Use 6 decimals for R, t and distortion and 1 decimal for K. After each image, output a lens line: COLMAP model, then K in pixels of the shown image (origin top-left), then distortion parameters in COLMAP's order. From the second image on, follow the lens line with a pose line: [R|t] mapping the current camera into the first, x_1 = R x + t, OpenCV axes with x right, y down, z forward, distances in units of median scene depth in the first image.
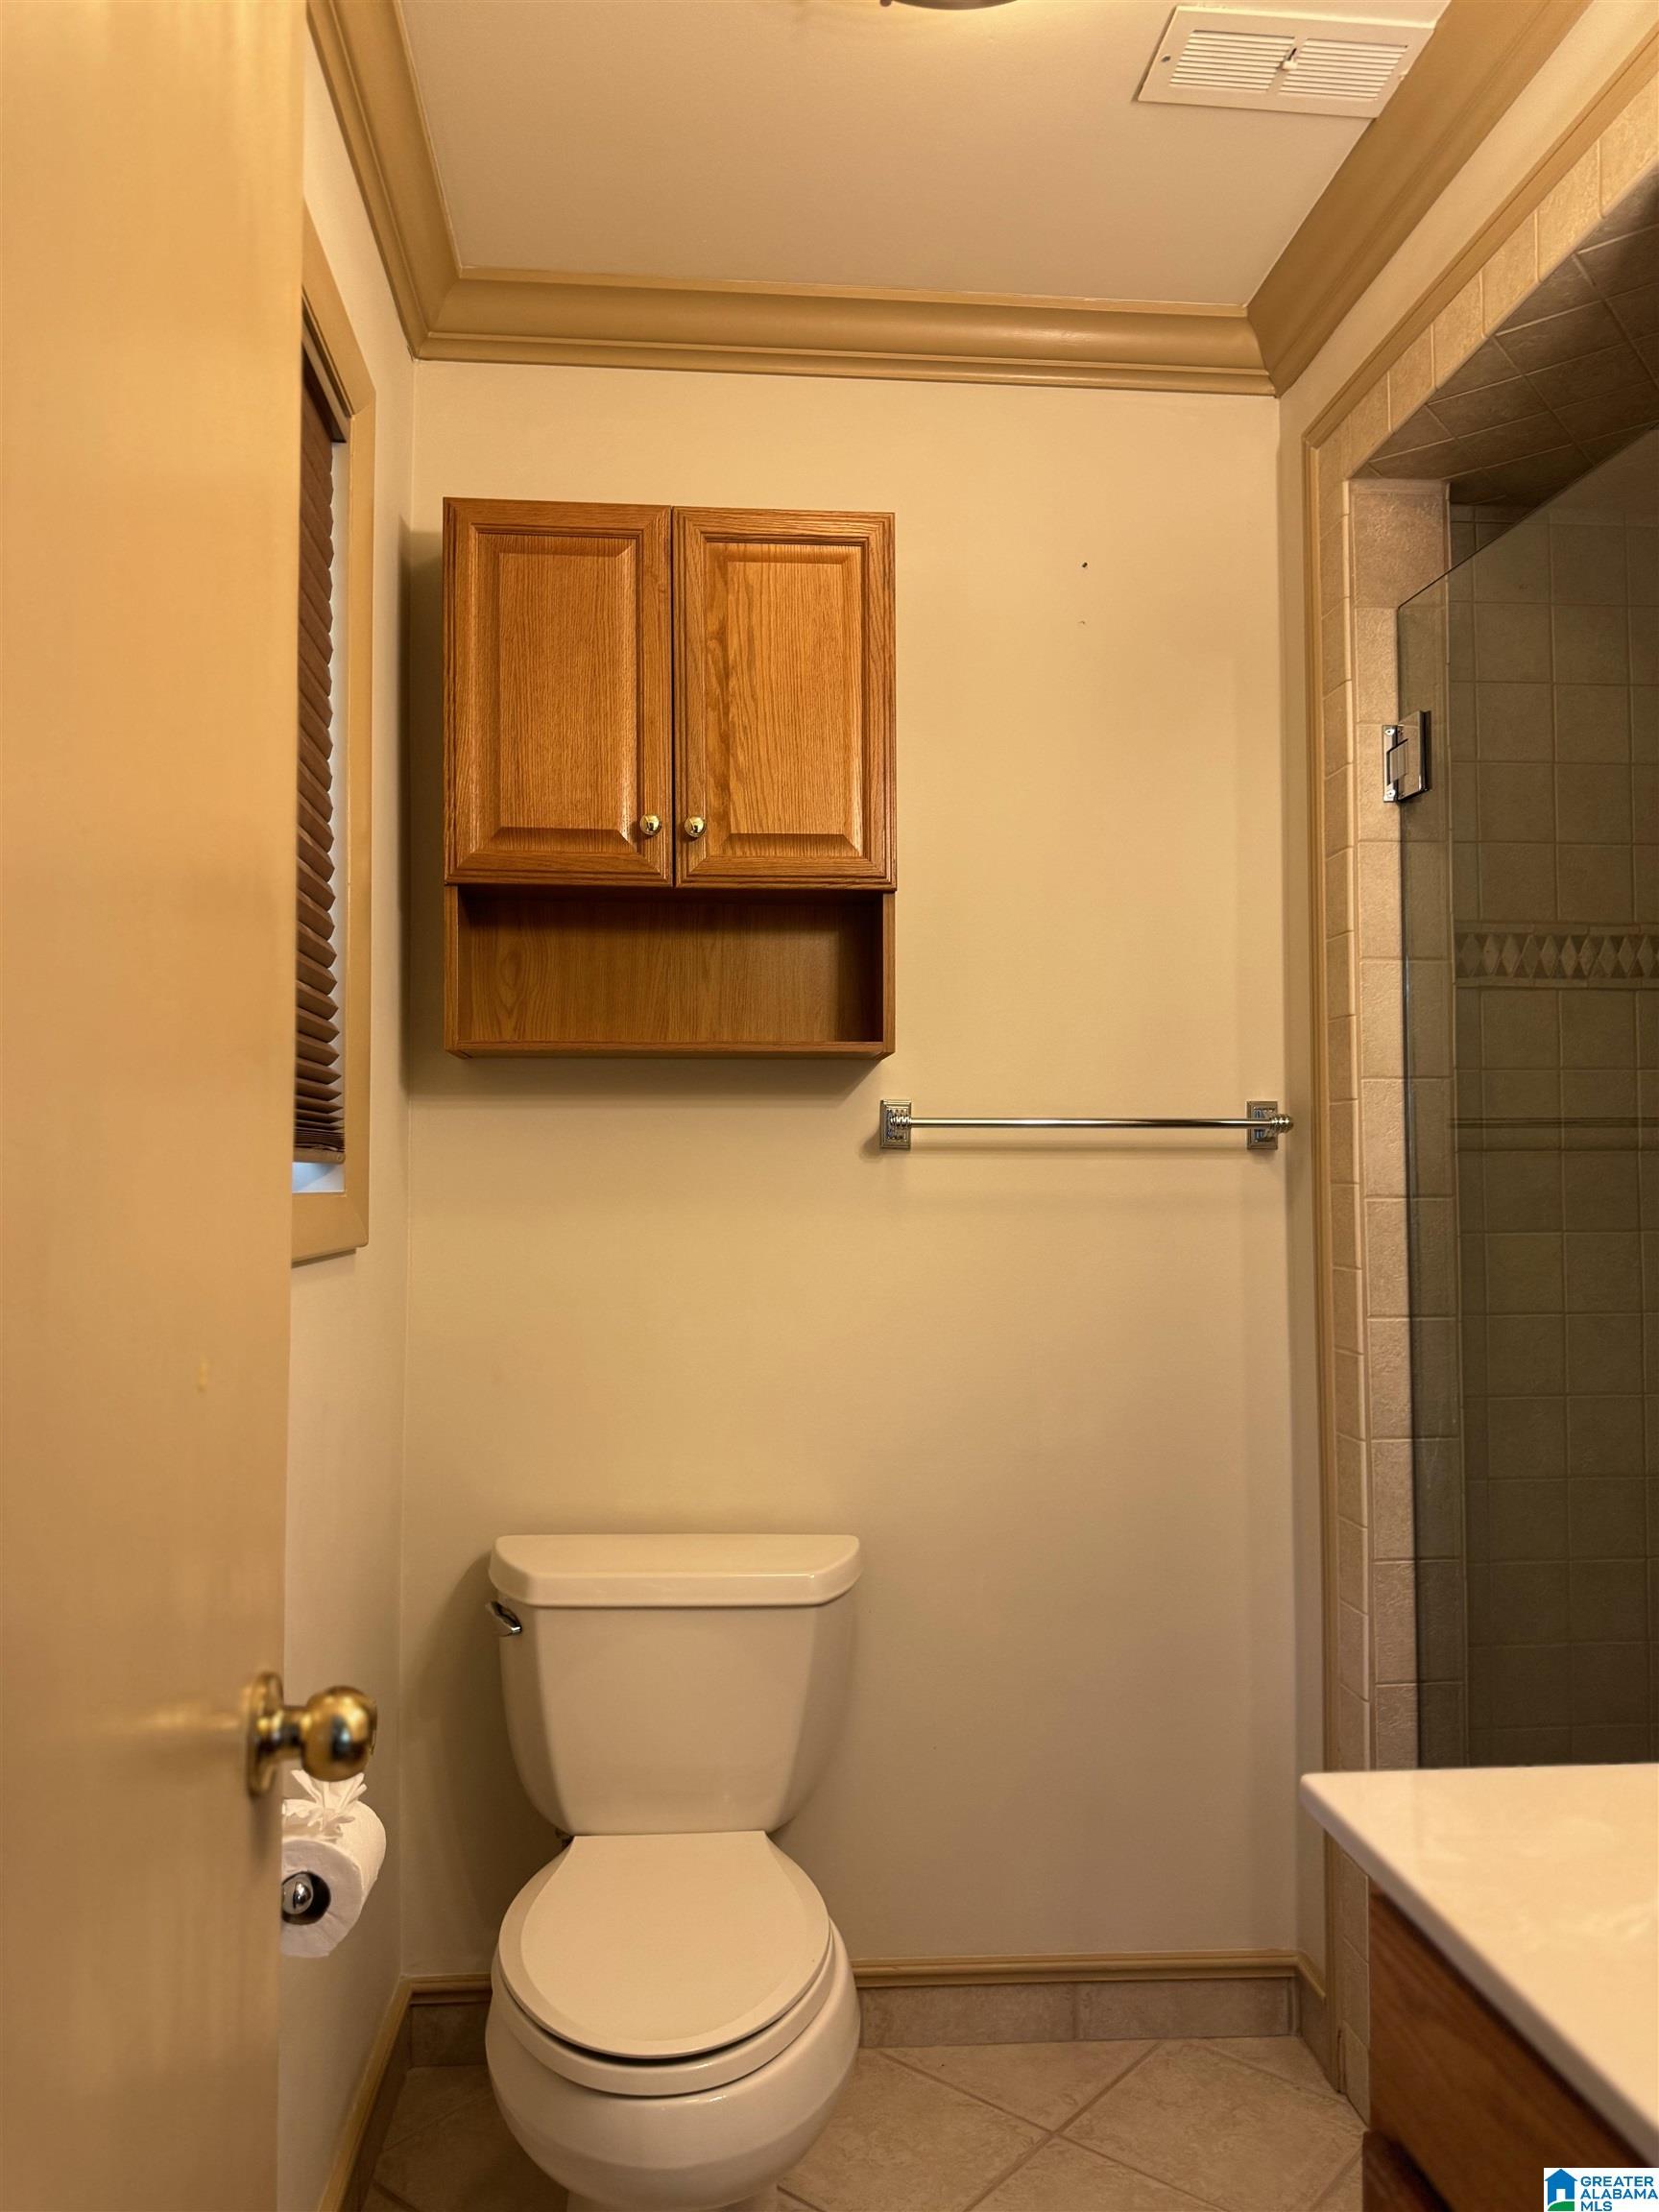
lens RADIAL K [[1565.1, 0, 841.6], [0, 1565.1, 1116.2], [0, 0, 1]] dist [0.021714, -0.018373]
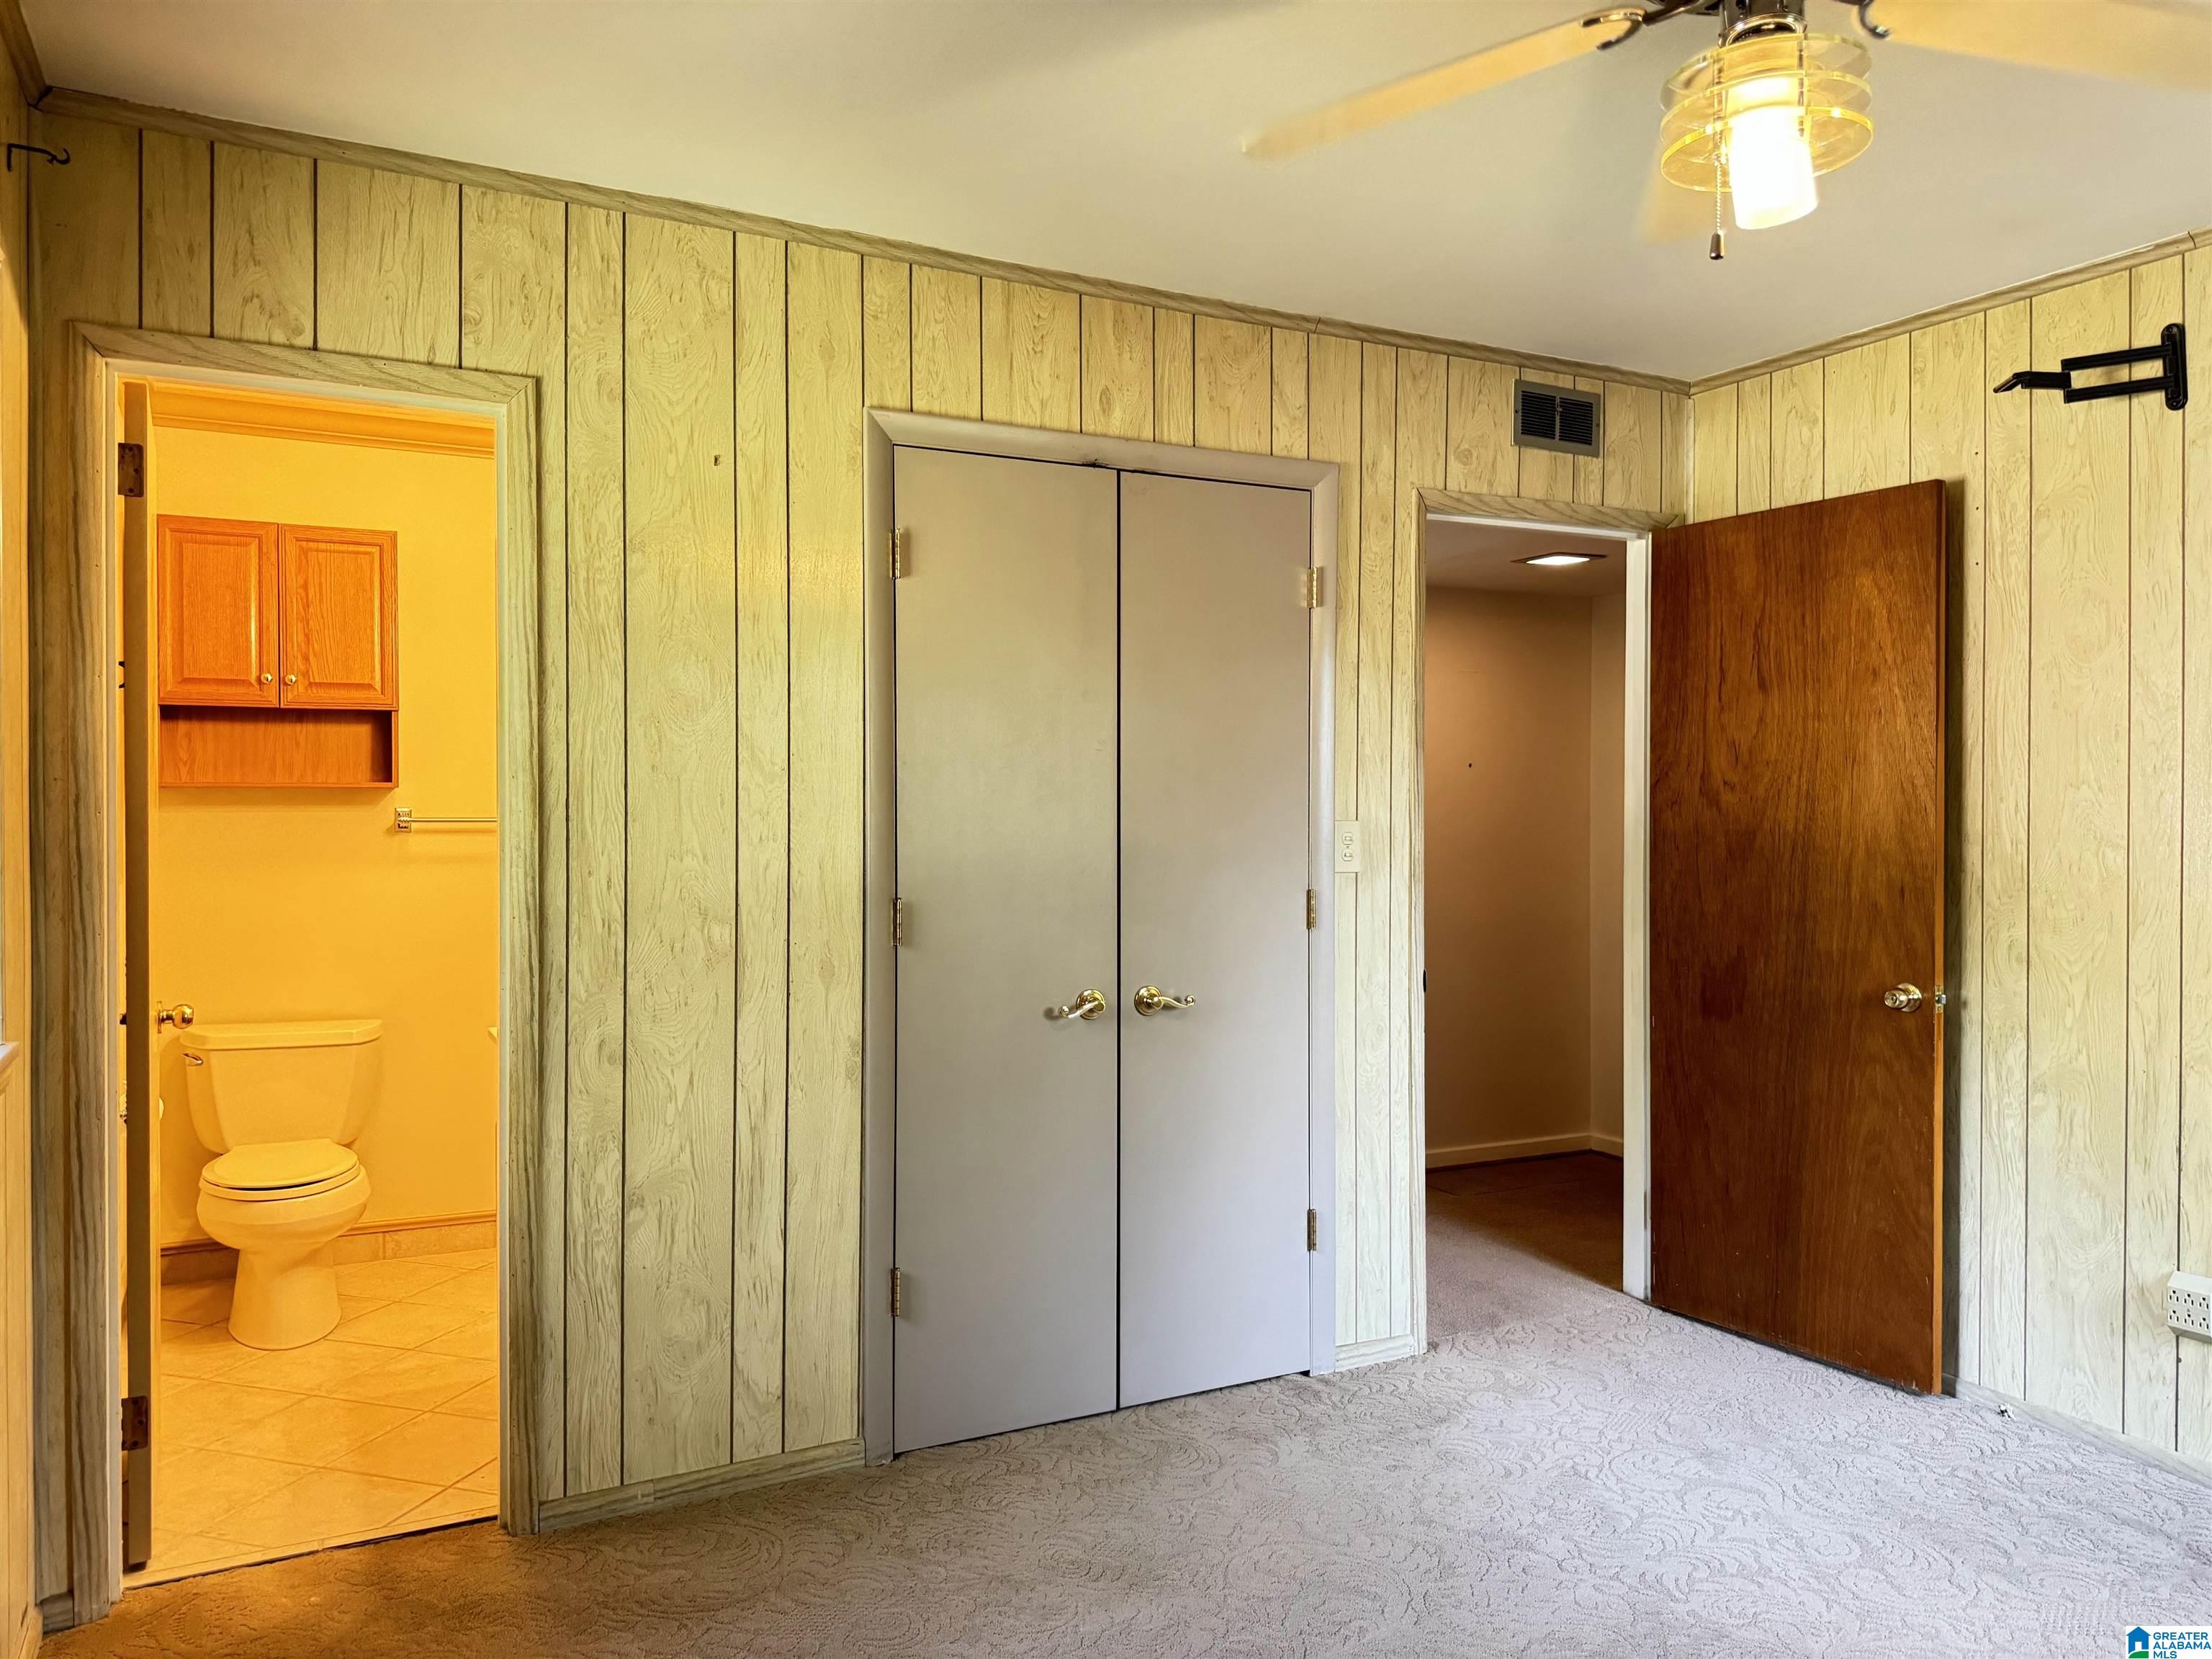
lens RADIAL K [[1565.1, 0, 1106.0], [0, 1565.1, 829.5], [0, 0, 1]] dist [0.021714, -0.018373]
pose [[0.926671, -0.000481, 0.375872, 0.122628], [-0.020379, 0.998464, 0.051520, -0.114586], [-0.375319, -0.055402, 0.925238, -1.331804]]
